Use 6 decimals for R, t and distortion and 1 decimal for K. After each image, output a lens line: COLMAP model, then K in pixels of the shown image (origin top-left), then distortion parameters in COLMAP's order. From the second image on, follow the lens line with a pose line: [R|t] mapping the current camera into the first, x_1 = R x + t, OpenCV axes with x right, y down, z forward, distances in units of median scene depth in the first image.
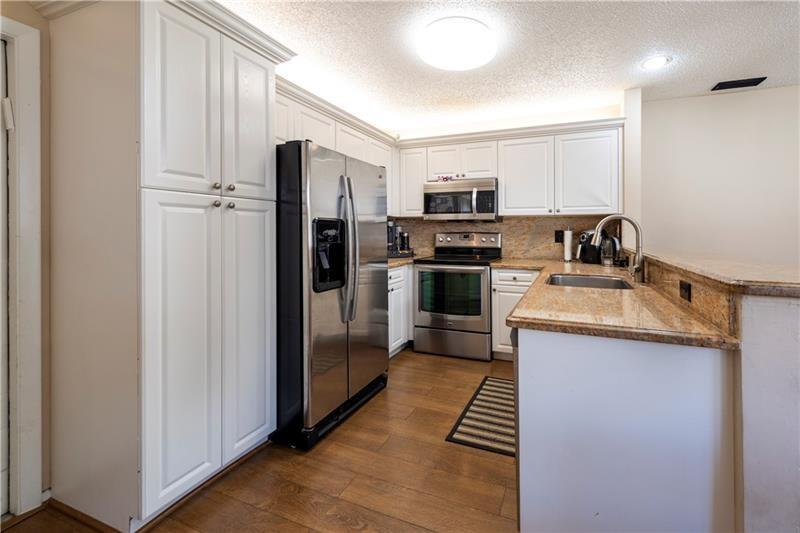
lens RADIAL K [[323.2, 0, 439.9], [0, 323.2, 232.0], [0, 0, 1]] dist [0.000275, -0.000453]
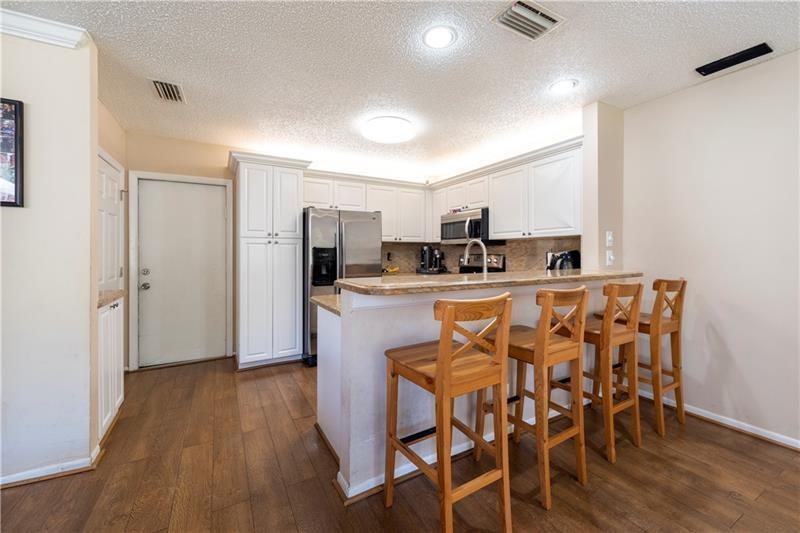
lens RADIAL K [[323.2, 0, 411.9], [0, 323.2, 250.0], [0, 0, 1]] dist [0.000275, -0.000453]
pose [[0.773984, -0.009283, -0.633137, 0.766853], [0.001728, 0.999920, -0.012549, 0.000307], [0.633203, 0.008619, 0.773938, -0.069048]]
